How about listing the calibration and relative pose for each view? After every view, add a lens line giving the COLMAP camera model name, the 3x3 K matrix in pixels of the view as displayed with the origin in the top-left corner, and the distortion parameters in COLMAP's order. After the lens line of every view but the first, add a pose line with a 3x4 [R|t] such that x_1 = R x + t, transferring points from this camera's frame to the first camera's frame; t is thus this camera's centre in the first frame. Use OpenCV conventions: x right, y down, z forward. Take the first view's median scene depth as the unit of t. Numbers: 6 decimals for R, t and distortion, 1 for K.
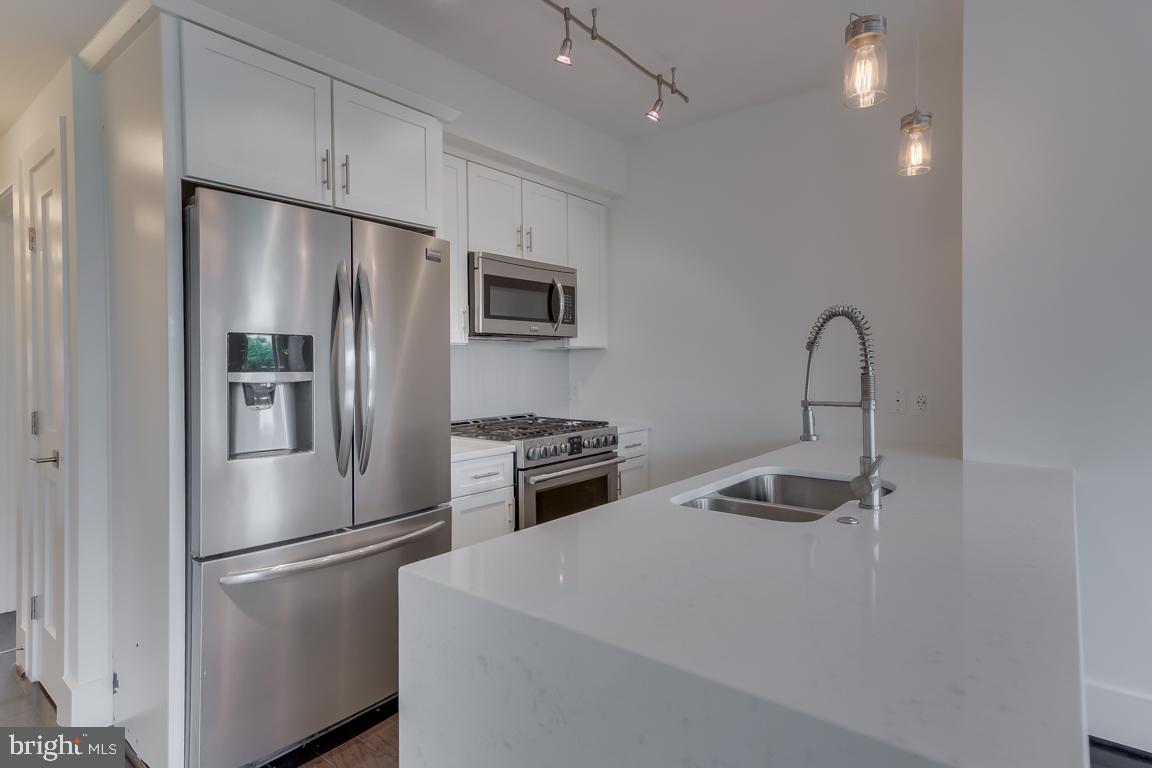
lens RADIAL K [[600.1, 0, 577.9], [0, 600.1, 369.1], [0, 0, 1]] dist [-0.001228, -0.000189]
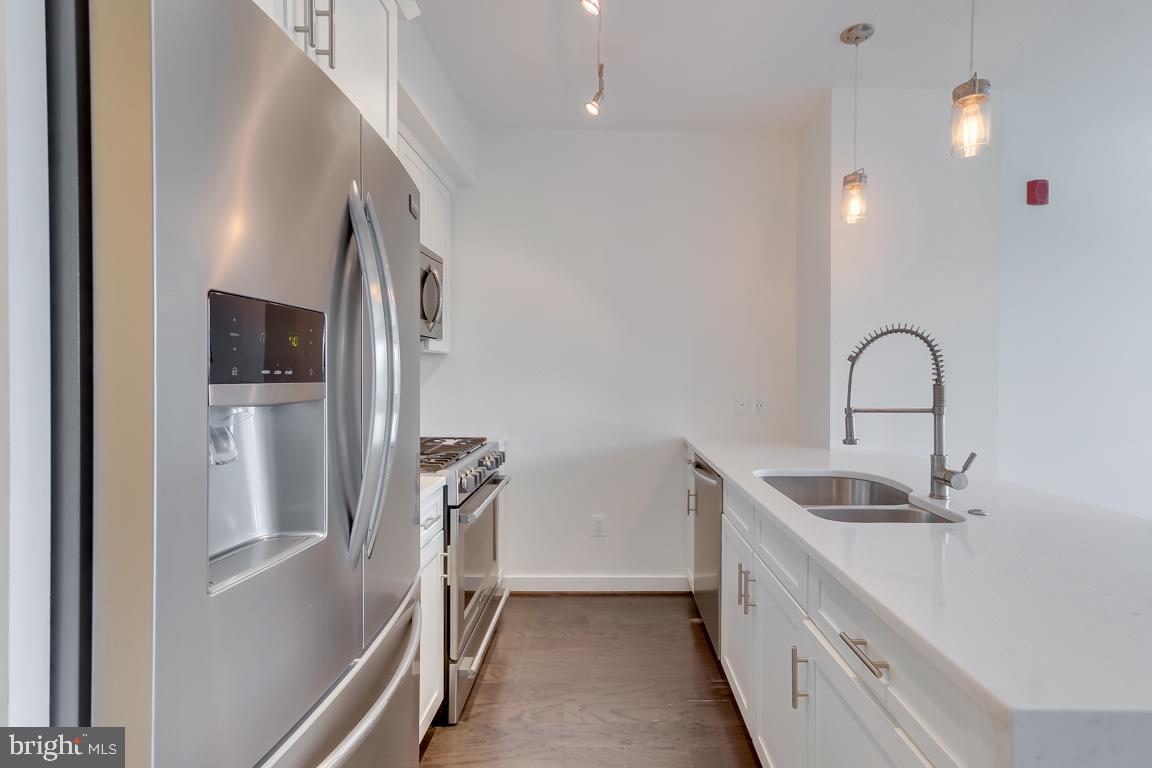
lens RADIAL K [[539.7, 0, 611.5], [0, 539.7, 376.7], [0, 0, 1]] dist [0.000762, 0.000198]
pose [[0.766455, 0.006649, 0.642264, -0.473846], [-0.006853, 0.999974, -0.002174, -0.000569], [-0.642261, -0.002735, 0.766481, 0.409524]]
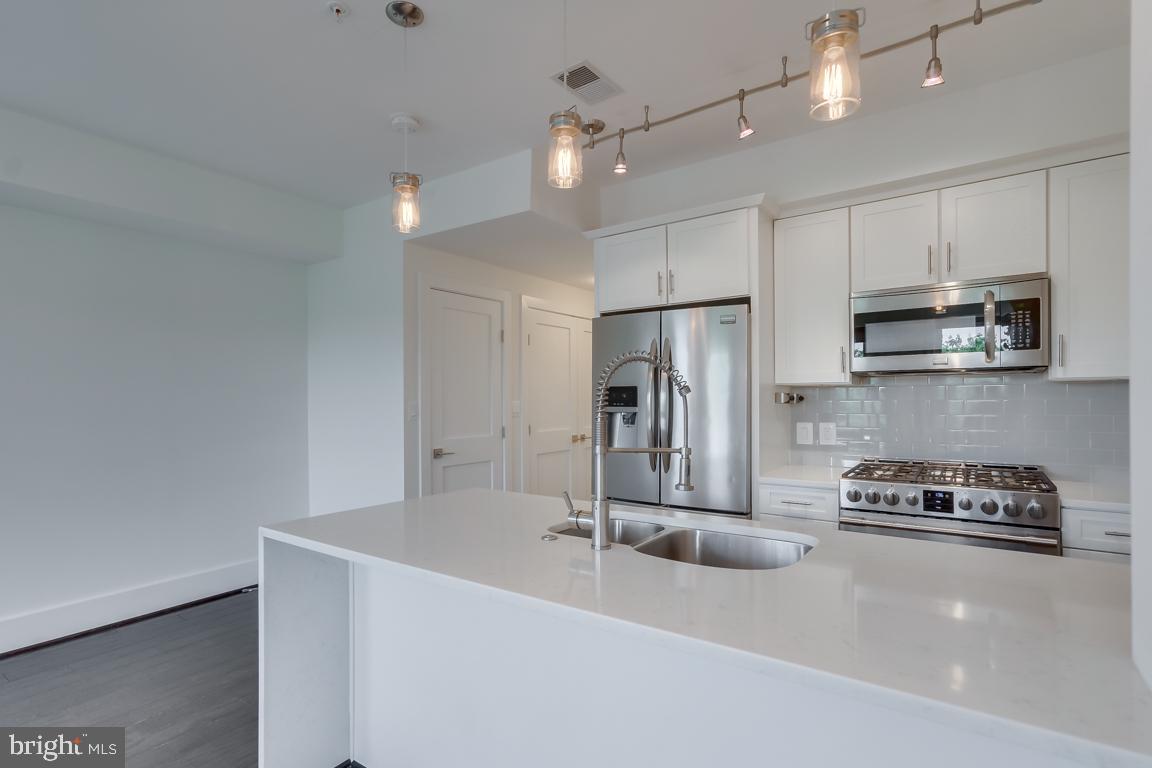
lens RADIAL K [[548.0, 0, 578.5], [0, 548.0, 400.8], [0, 0, 1]] dist [-0.000763, 0.000232]
pose [[0.068602, 0.008252, -0.997610, 0.986096], [-0.003065, 0.999963, 0.008061, -0.022904], [0.997639, 0.002505, 0.068625, 0.617847]]
